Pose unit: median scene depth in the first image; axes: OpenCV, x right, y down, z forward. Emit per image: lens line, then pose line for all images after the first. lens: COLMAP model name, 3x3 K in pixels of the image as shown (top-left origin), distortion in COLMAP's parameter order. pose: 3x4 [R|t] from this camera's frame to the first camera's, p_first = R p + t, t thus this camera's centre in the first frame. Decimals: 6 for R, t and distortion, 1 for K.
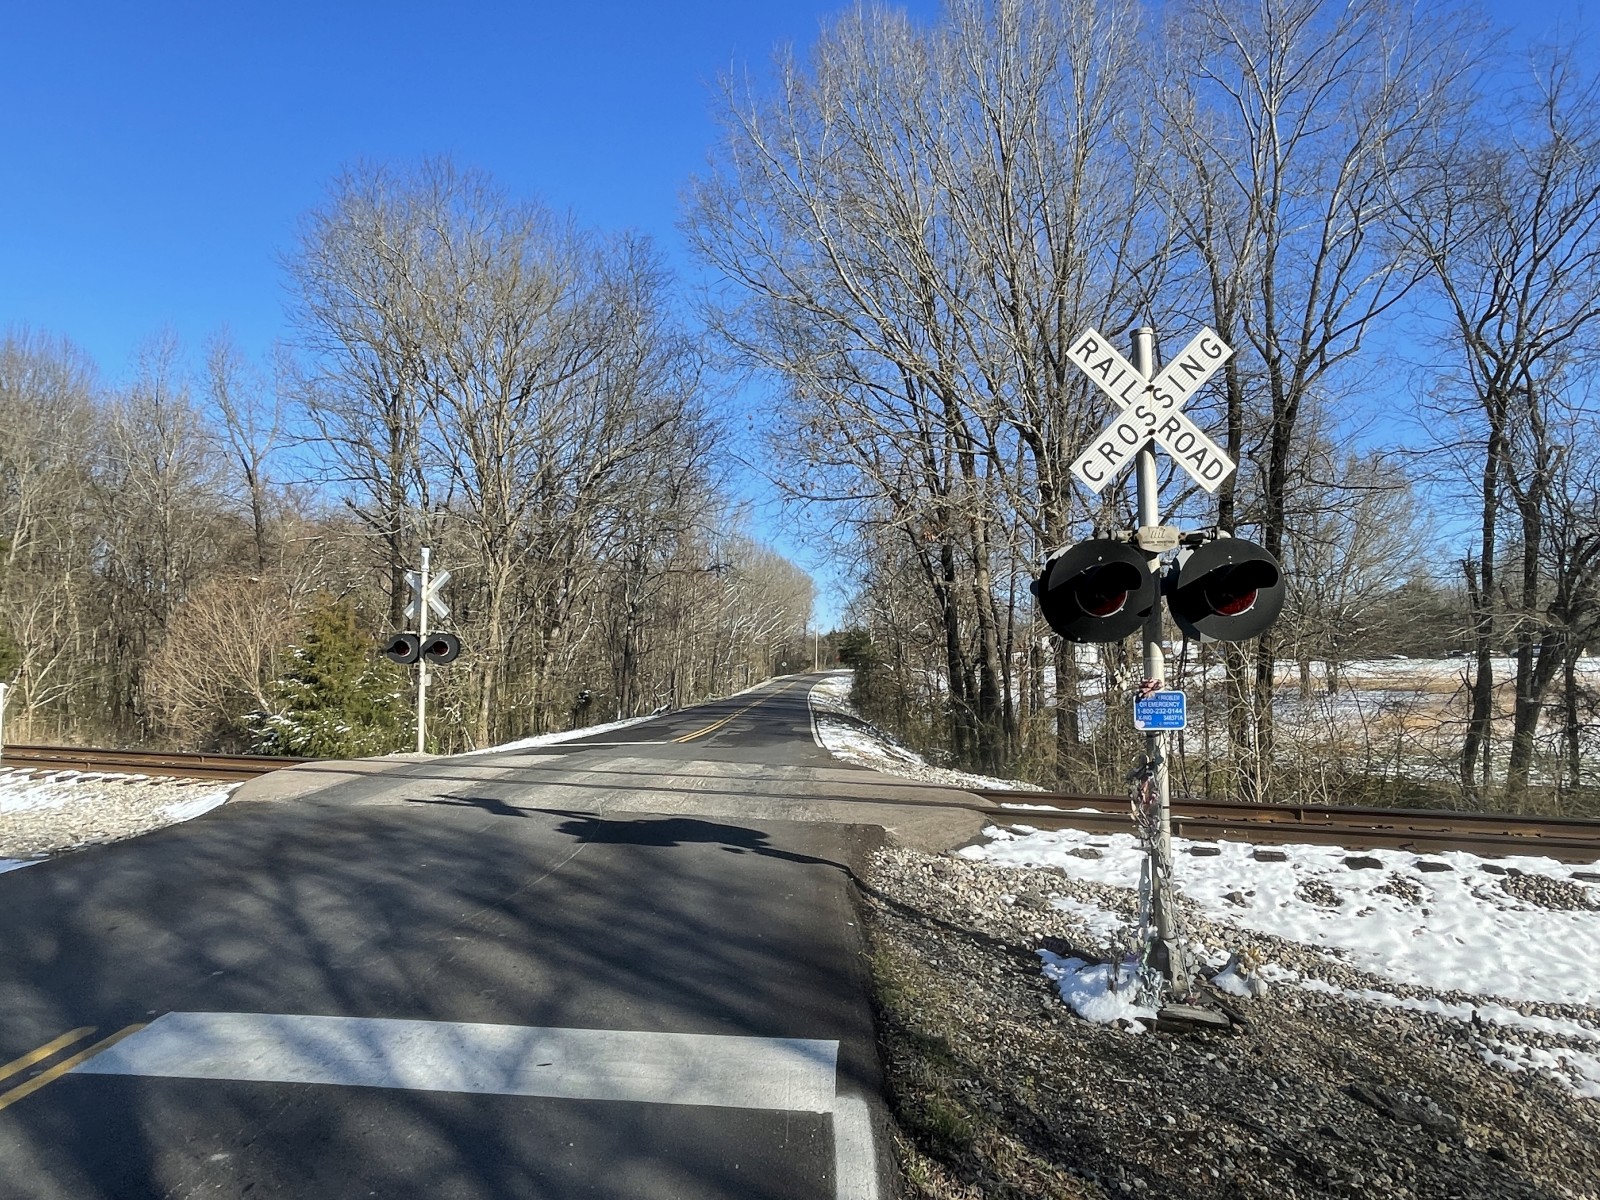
lens RADIAL K [[956.7, 0, 806.2], [0, 956.7, 605.1], [0, 0, 1]] dist [-0.001993, -0.001038]
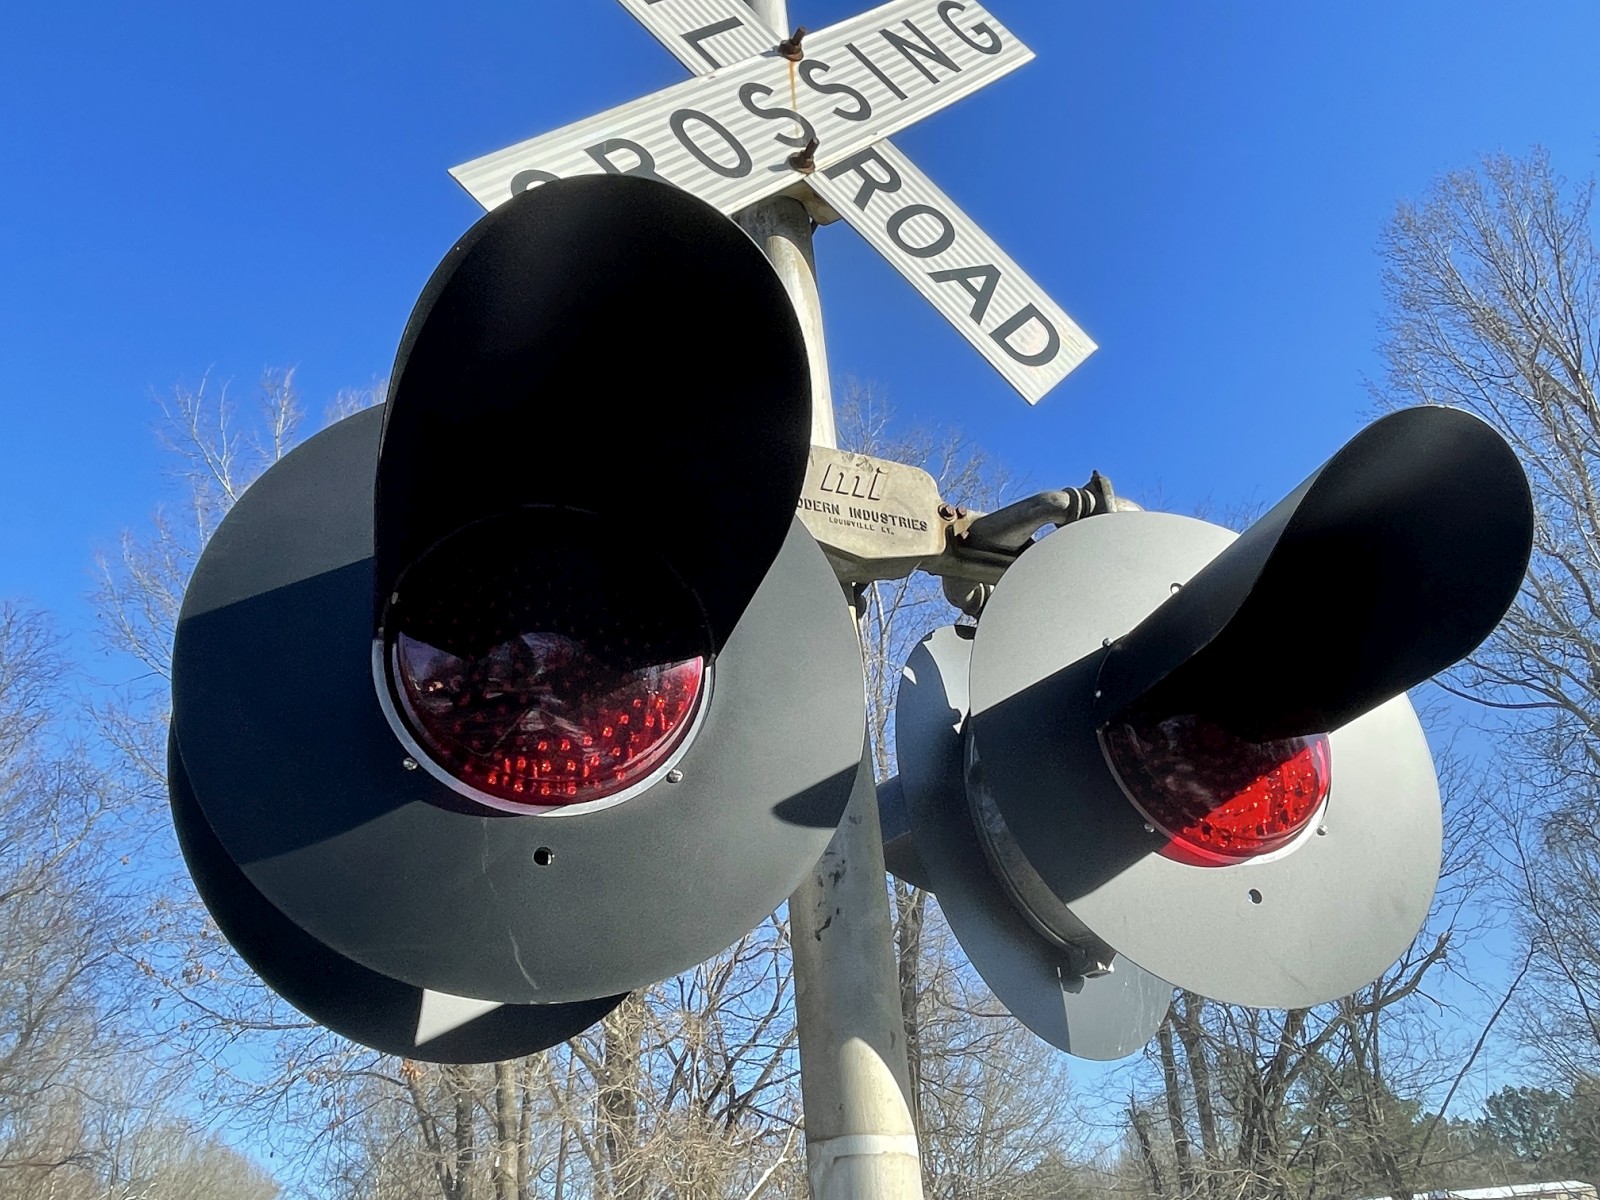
lens RADIAL K [[1171.3, 0, 803.1], [0, 1171.3, 605.7], [0, 0, 1]] dist [-0.000631, -0.001608]
pose [[0.926024, 0.137031, 0.351714, 0.106490], [0.041356, 0.889336, -0.455380, 0.026888], [-0.375193, 0.436238, 0.817879, 0.316697]]
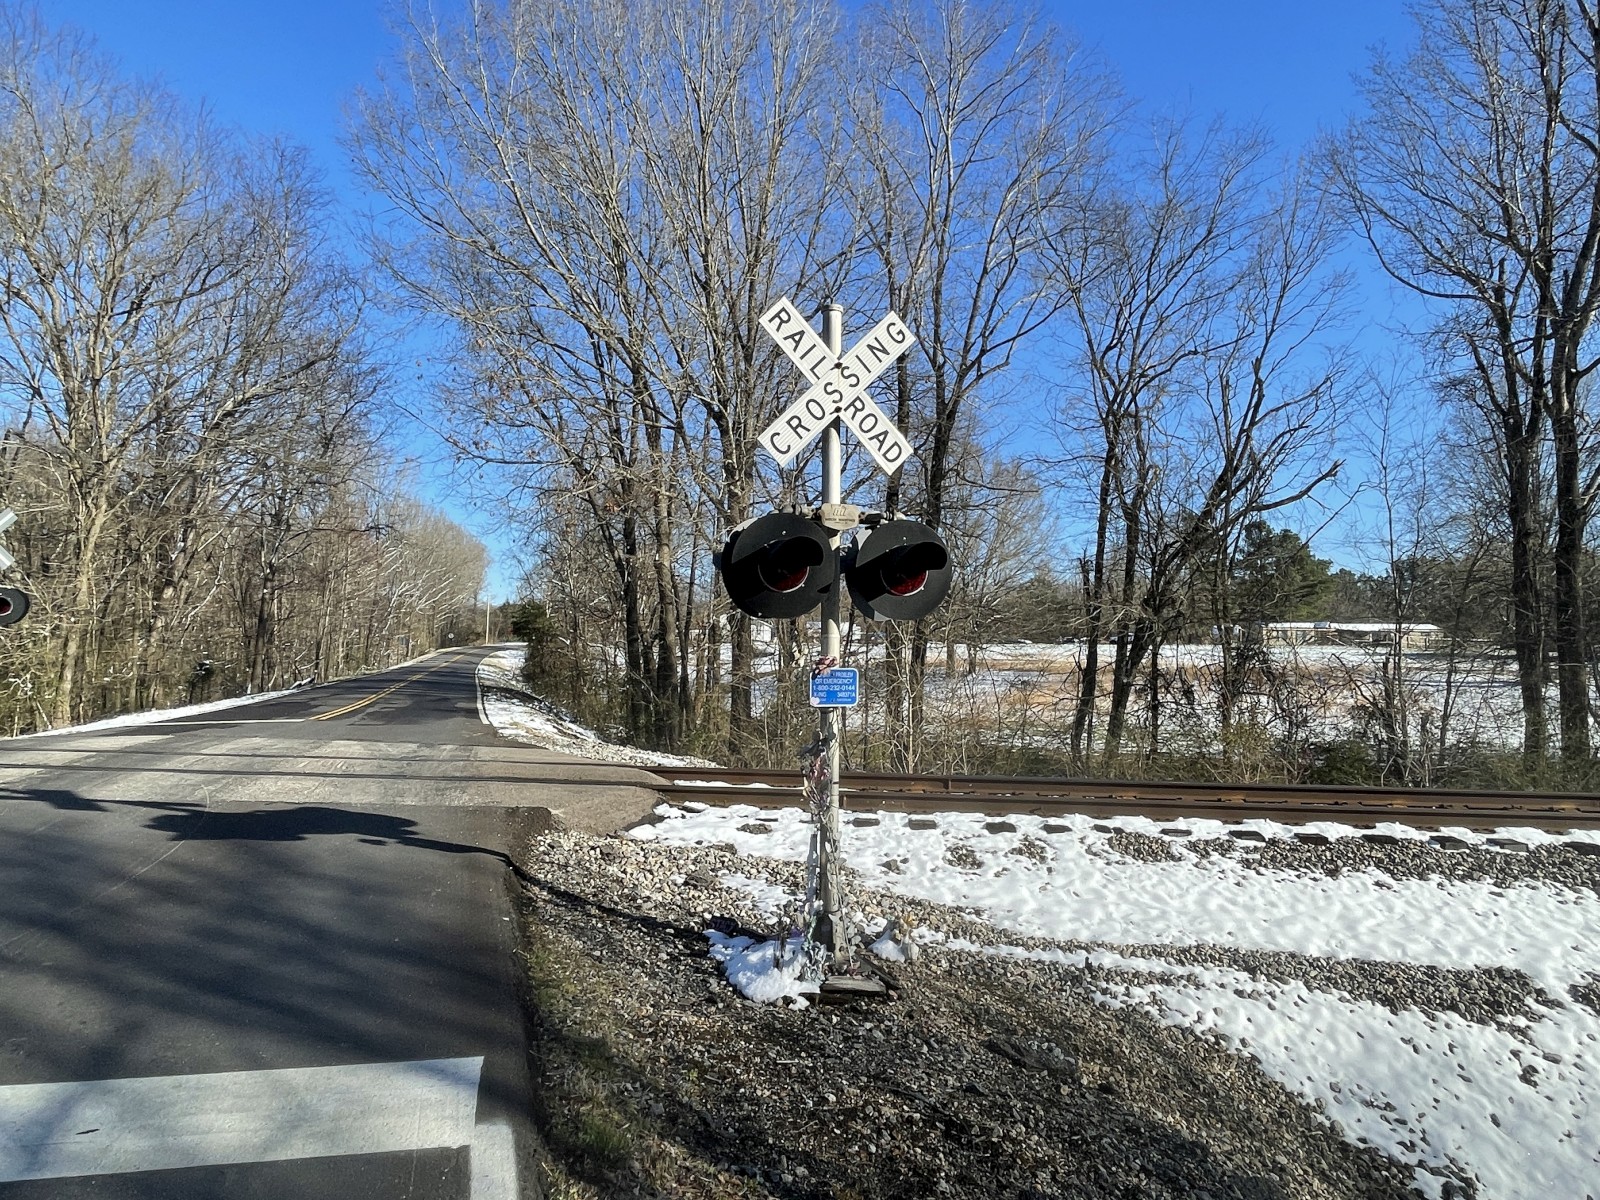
lens RADIAL K [[956.7, 0, 806.2], [0, 956.7, 605.1], [0, 0, 1]] dist [-0.001993, -0.001038]
pose [[0.944970, 0.033765, 0.325409, 0.004300], [-0.041928, 0.998957, 0.018105, 0.002666], [-0.324458, -0.030752, 0.945400, 0.023191]]
